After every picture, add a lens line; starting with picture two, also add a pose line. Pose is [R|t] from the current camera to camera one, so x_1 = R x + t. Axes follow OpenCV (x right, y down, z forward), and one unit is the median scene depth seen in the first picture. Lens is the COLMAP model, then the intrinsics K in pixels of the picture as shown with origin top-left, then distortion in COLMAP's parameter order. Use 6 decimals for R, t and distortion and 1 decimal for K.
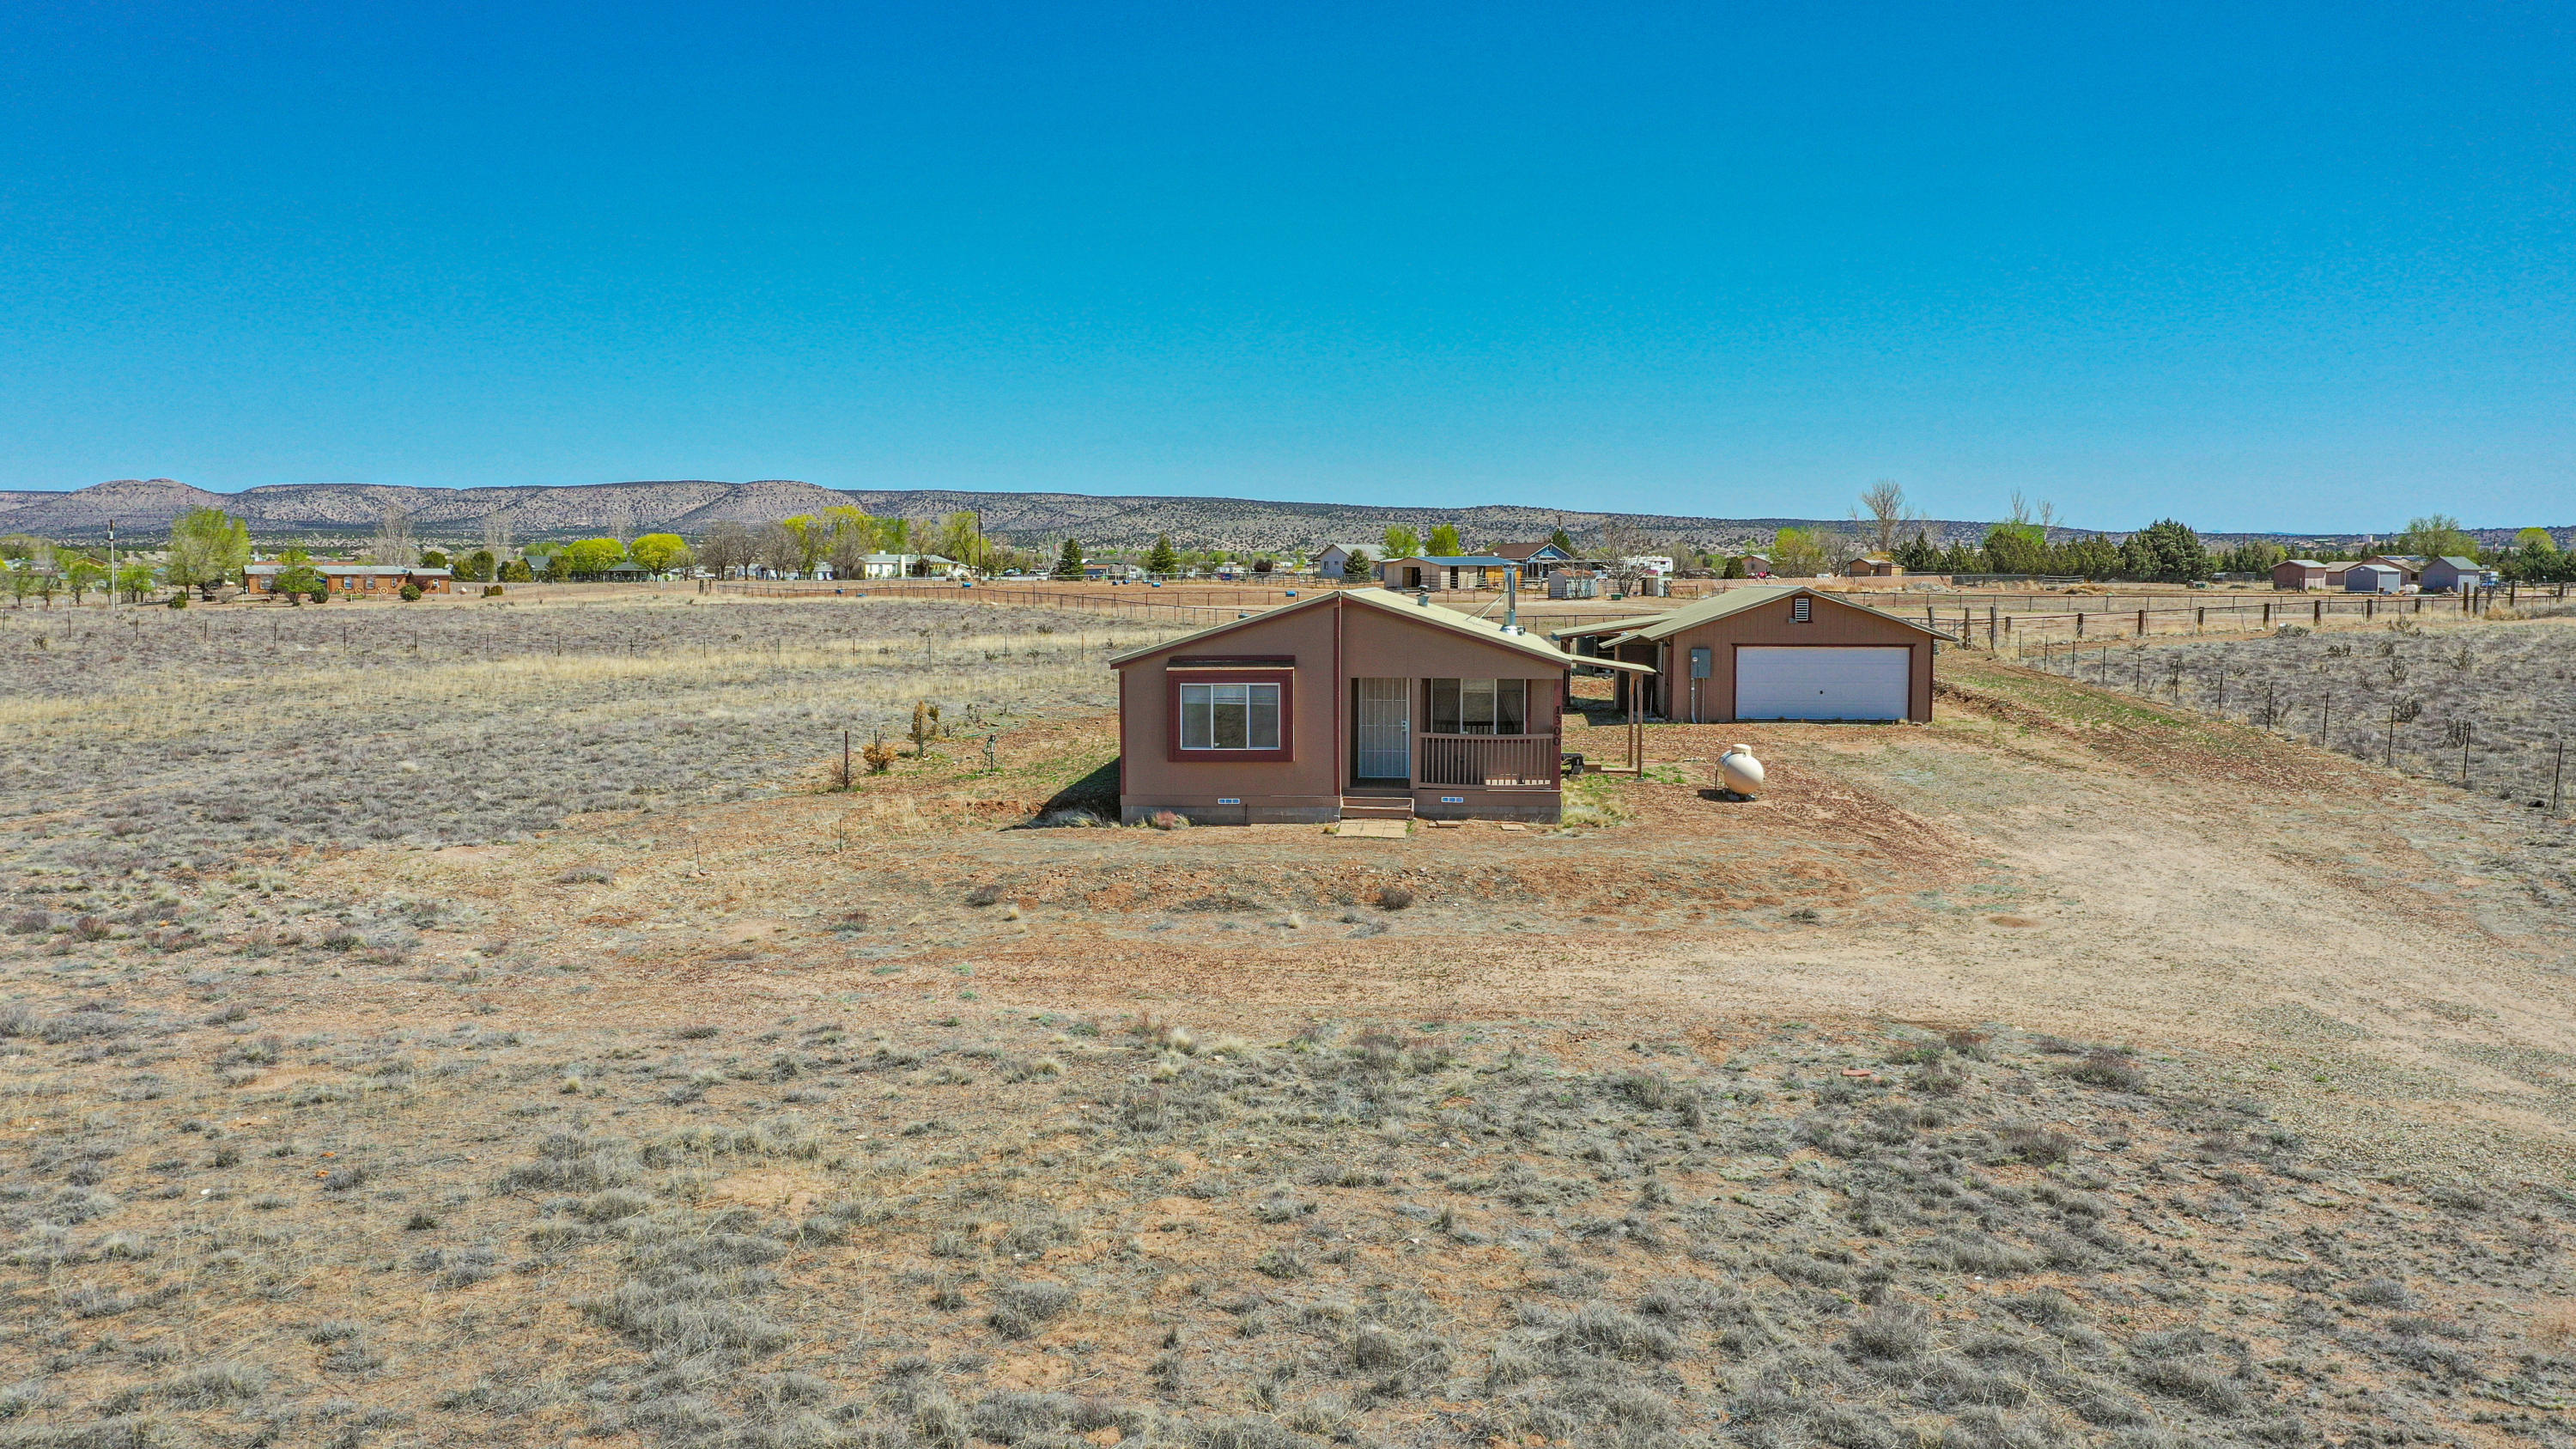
lens RADIAL K [[2051.9, 0, 1265.7], [0, 2051.9, 728.5], [0, 0, 1]] dist [0.015860, 0.013006]
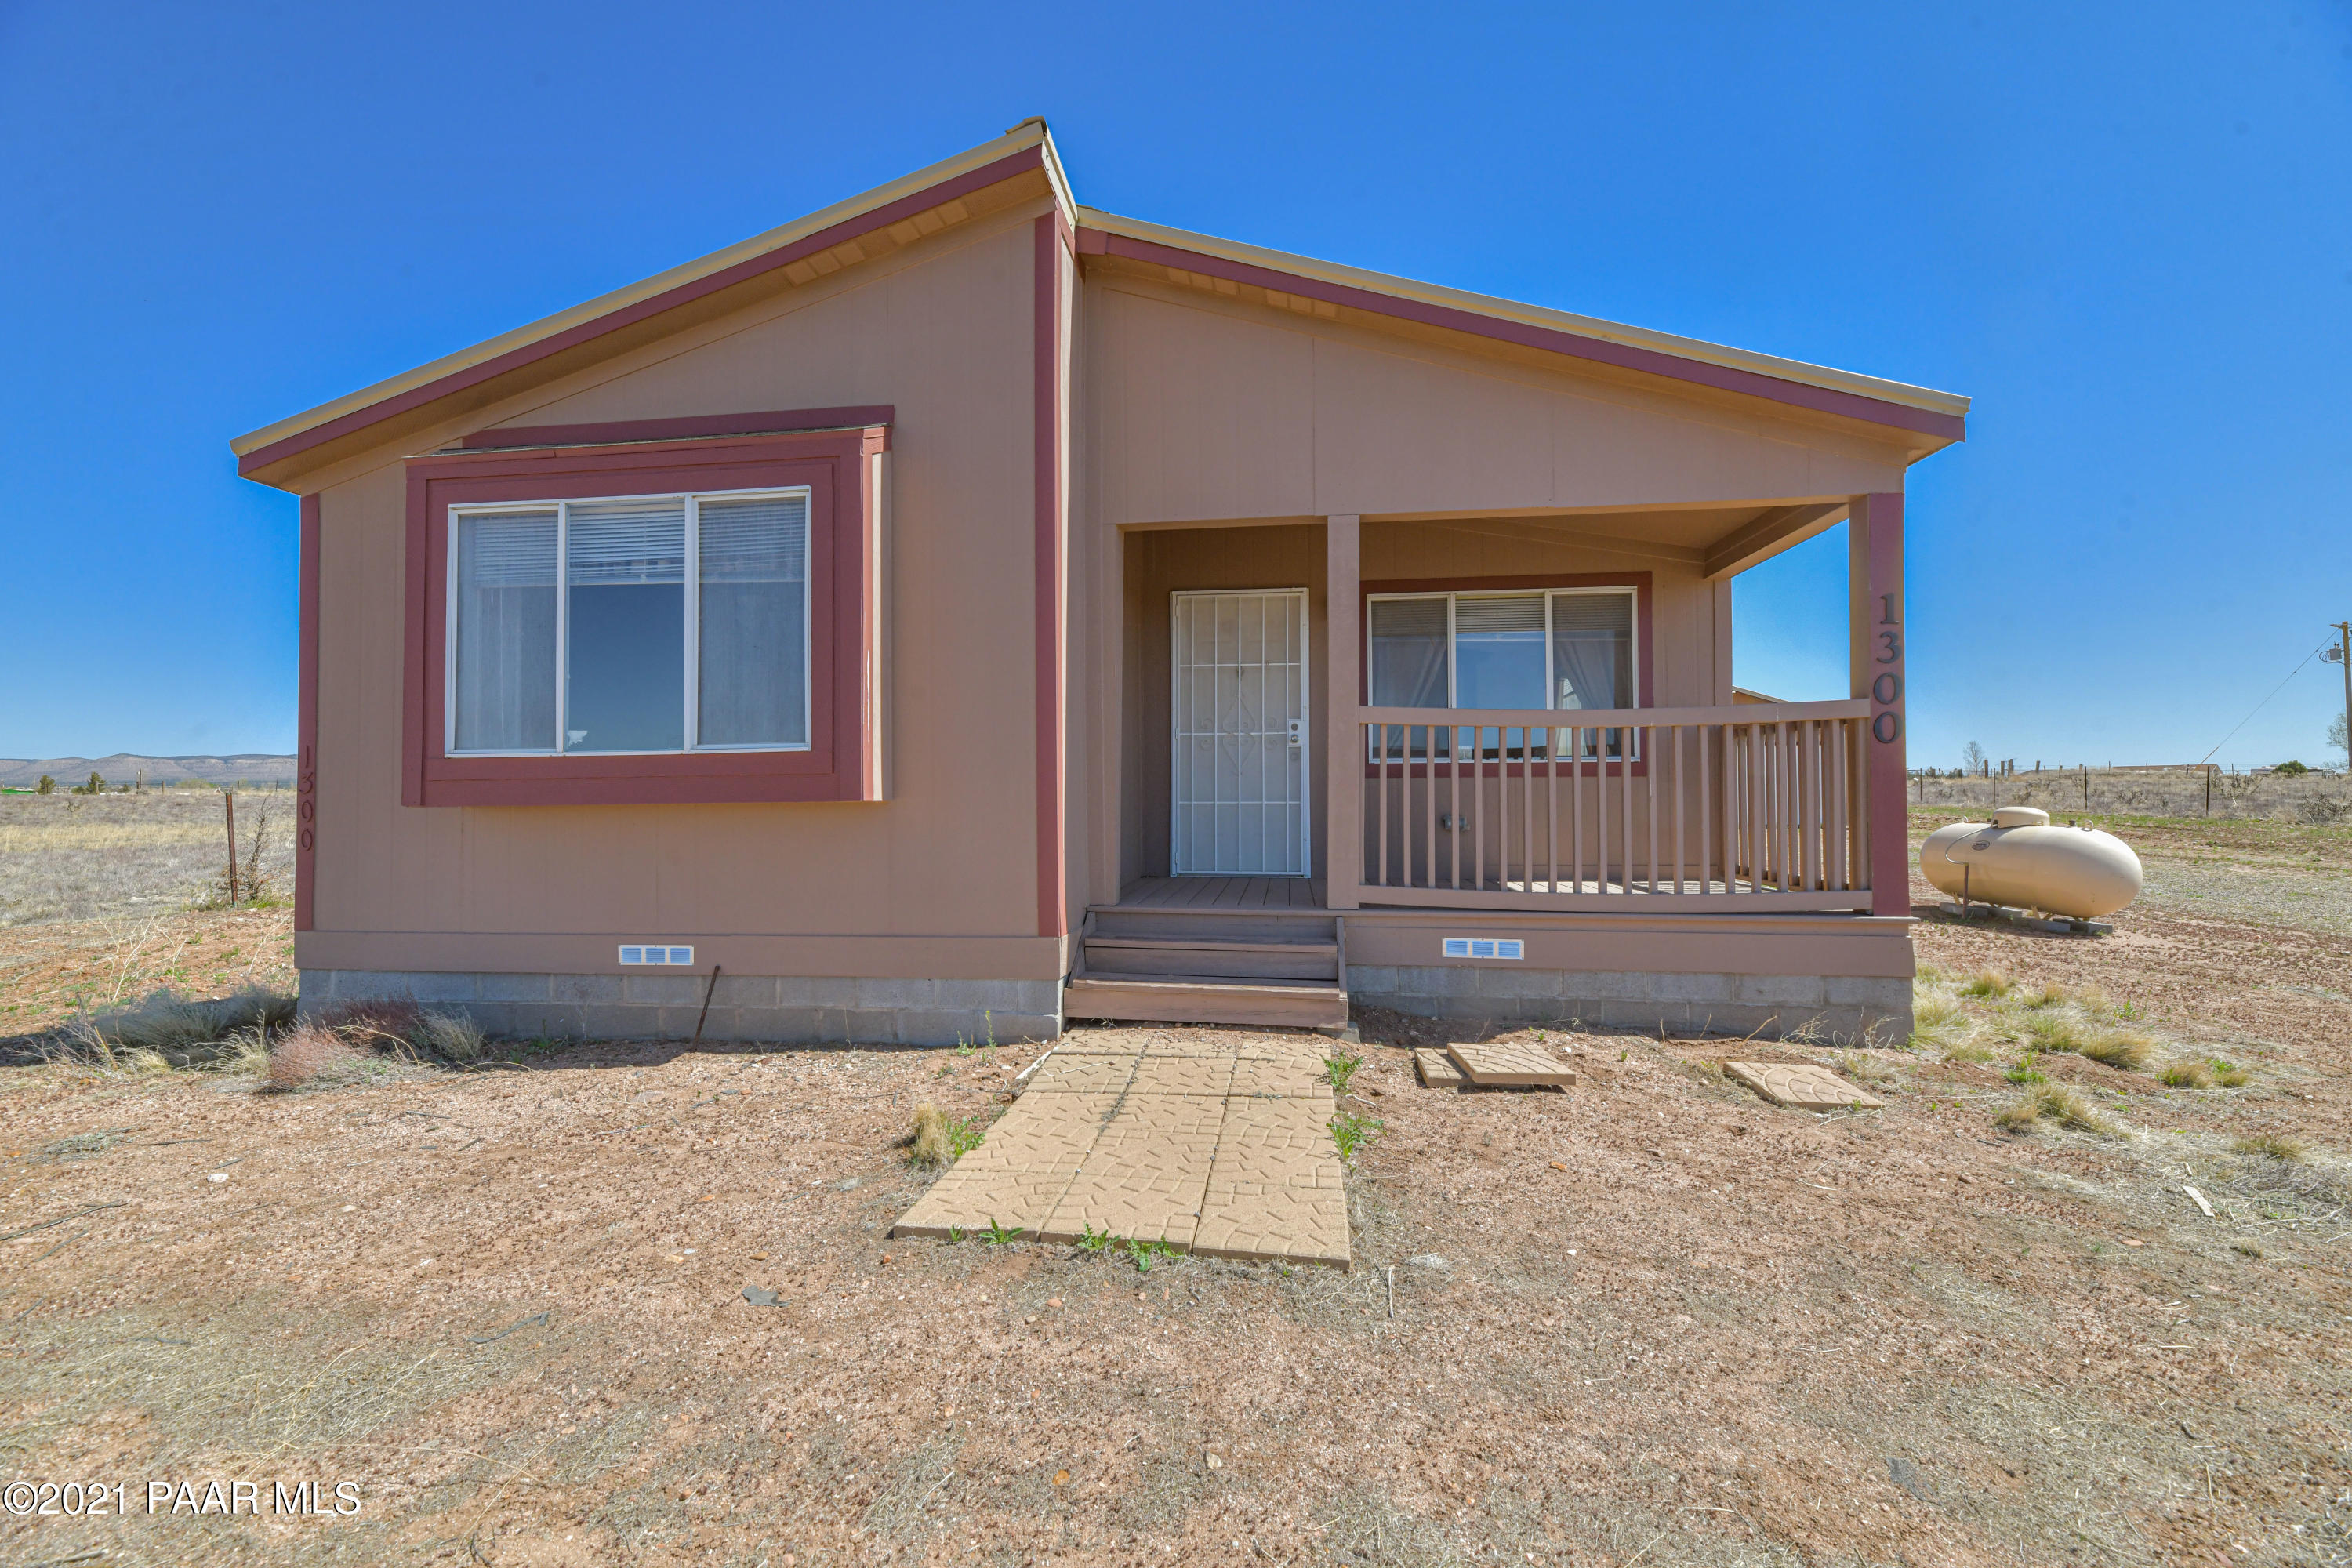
lens RADIAL K [[939.2, 0, 1173.8], [0, 939.2, 765.5], [0, 0, 1]] dist [0.005830, -0.000129]
pose [[0.999336, -0.005075, -0.036085, 0.021541], [0.001022, 0.993769, -0.111450, 0.009627], [0.036426, 0.111339, 0.993115, 0.346014]]
